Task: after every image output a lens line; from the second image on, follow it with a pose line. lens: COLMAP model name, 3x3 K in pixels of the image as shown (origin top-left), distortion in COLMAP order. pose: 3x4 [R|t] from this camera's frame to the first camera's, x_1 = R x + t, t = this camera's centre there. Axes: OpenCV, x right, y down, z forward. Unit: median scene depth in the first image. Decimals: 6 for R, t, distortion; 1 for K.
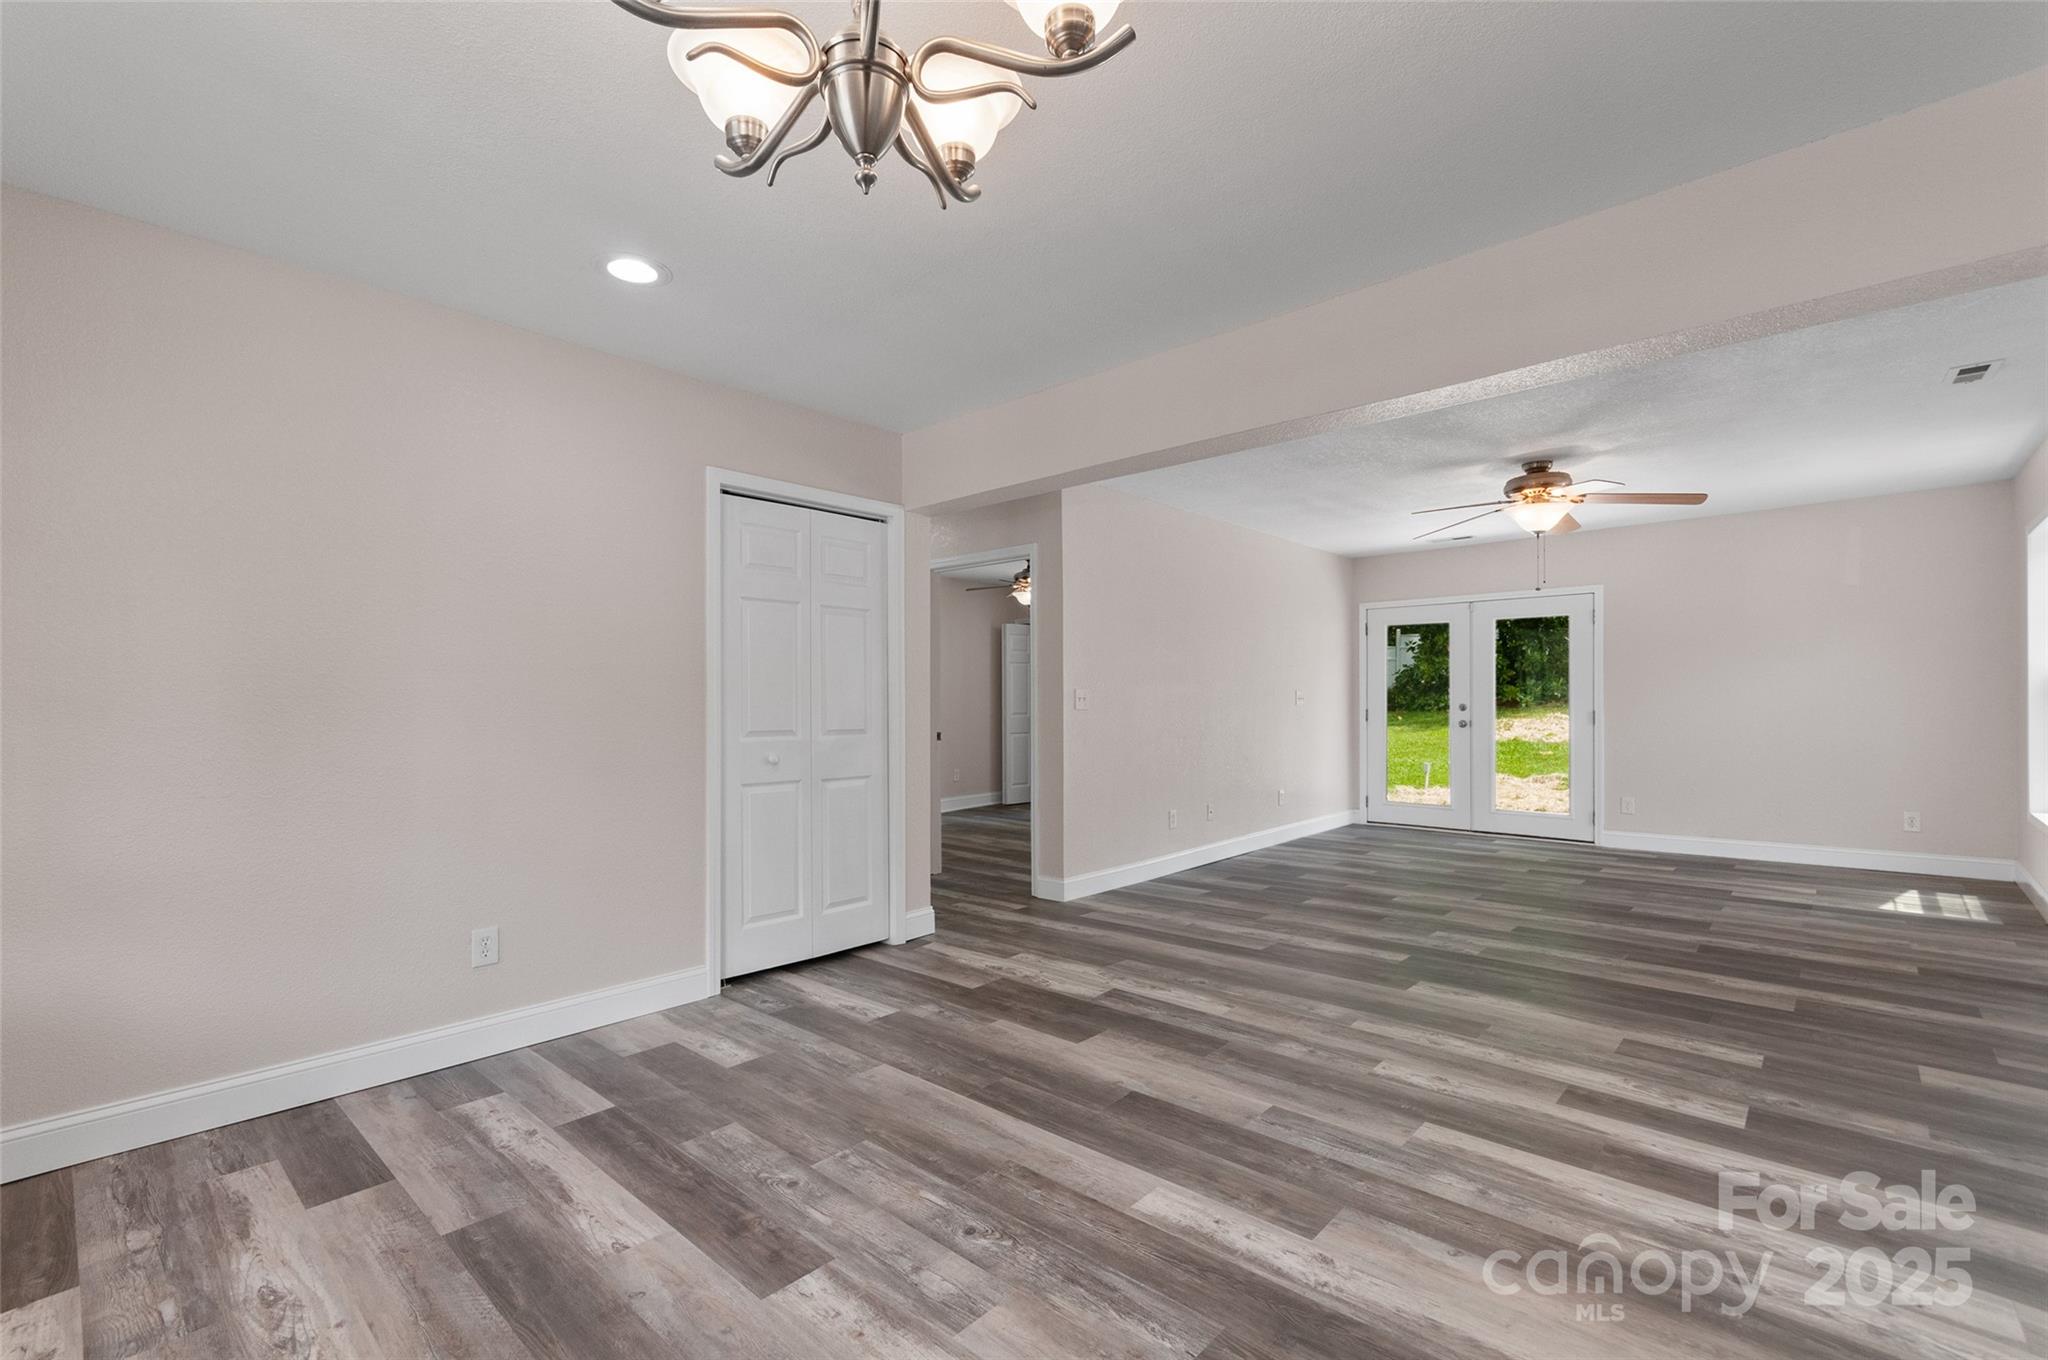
lens RADIAL K [[900.9, 0, 1000.0], [0, 900.9, 699.7], [0, 0, 1]] dist [0.006953, -0.000771]
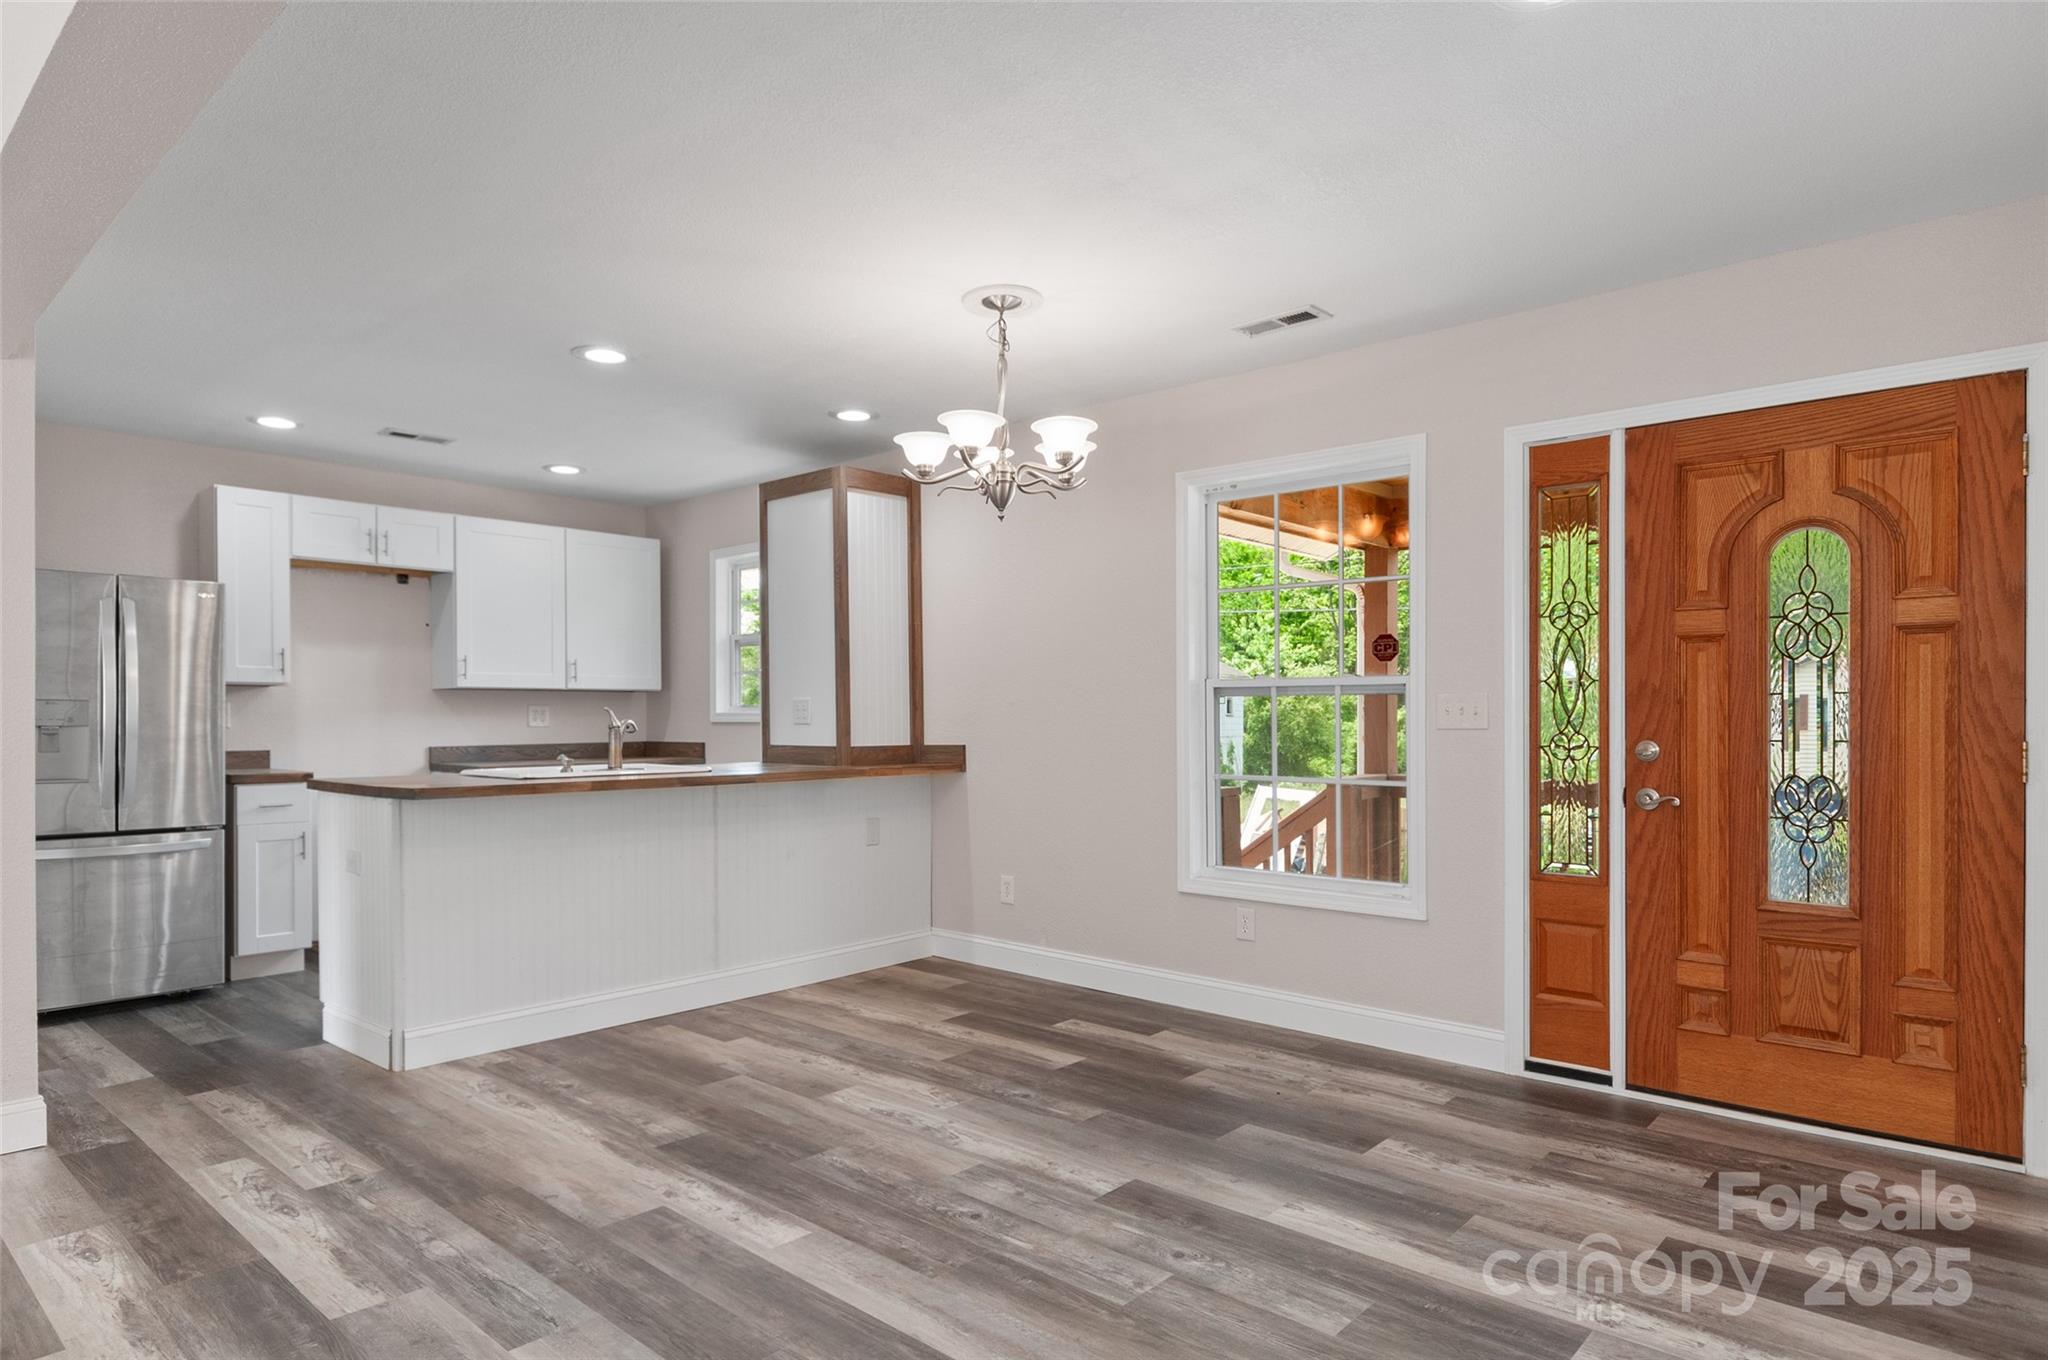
lens RADIAL K [[1166.7, 0, 992.5], [0, 1166.7, 722.3], [0, 0, 1]] dist [0.001478, 0.000224]
pose [[-0.999890, 0.005885, -0.013618, -0.022552], [0.005831, 0.999975, 0.004011, 0.004390], [0.013642, 0.003931, -0.999899, 1.413260]]
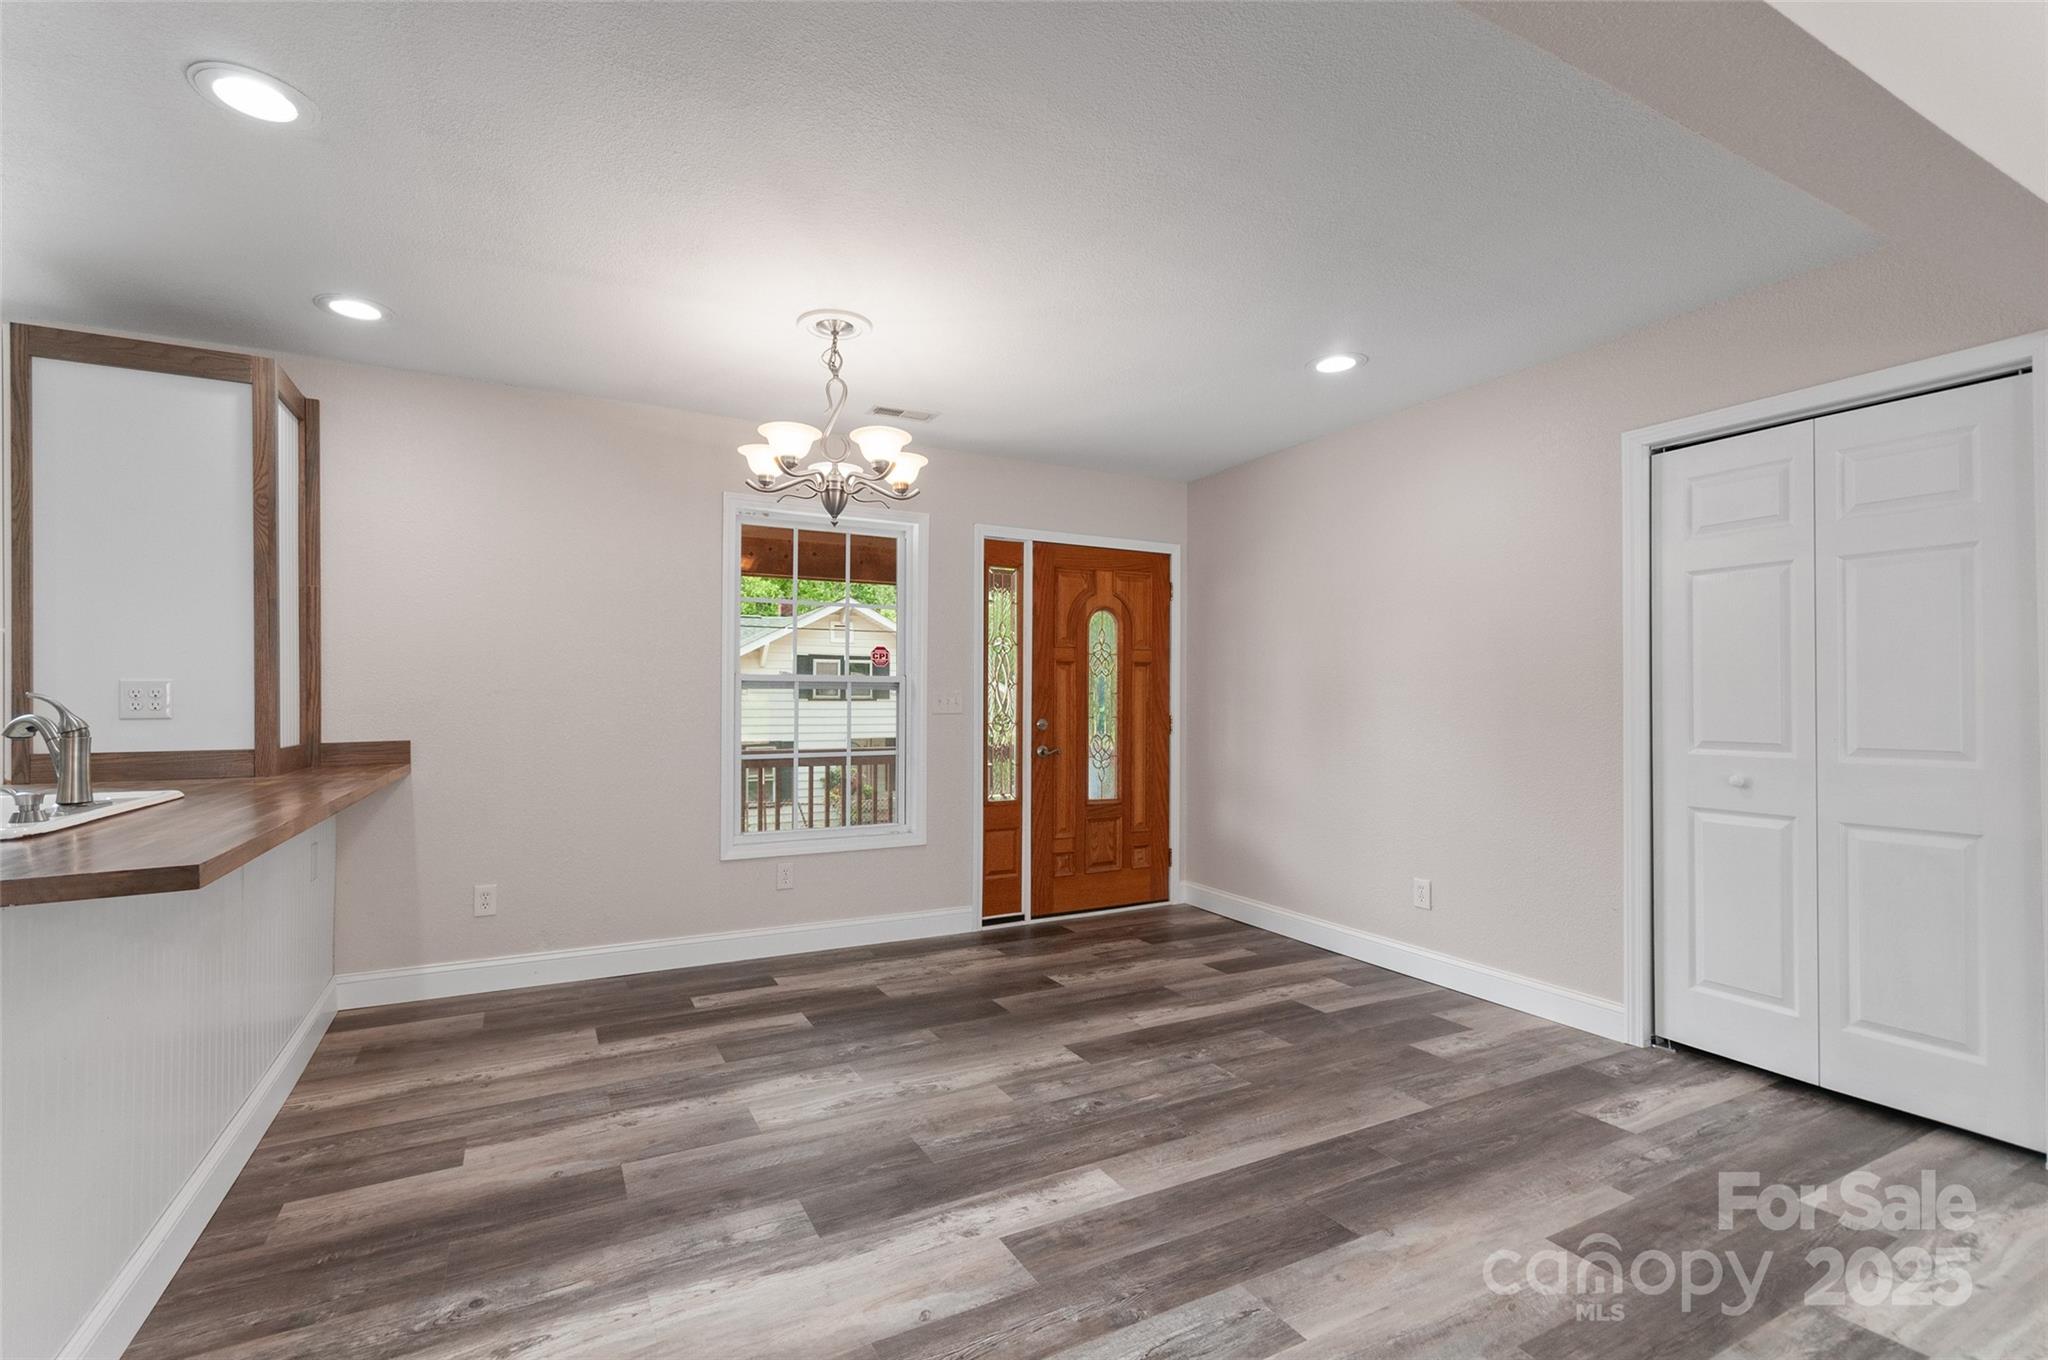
lens RADIAL K [[900.9, 0, 1000.0], [0, 900.9, 699.7], [0, 0, 1]] dist [0.006953, -0.000771]
pose [[-0.329794, 0.002336, -0.944050, 0.759281], [0.002637, 0.999995, 0.001553, -0.004967], [0.944049, -0.001977, -0.329799, 0.780127]]
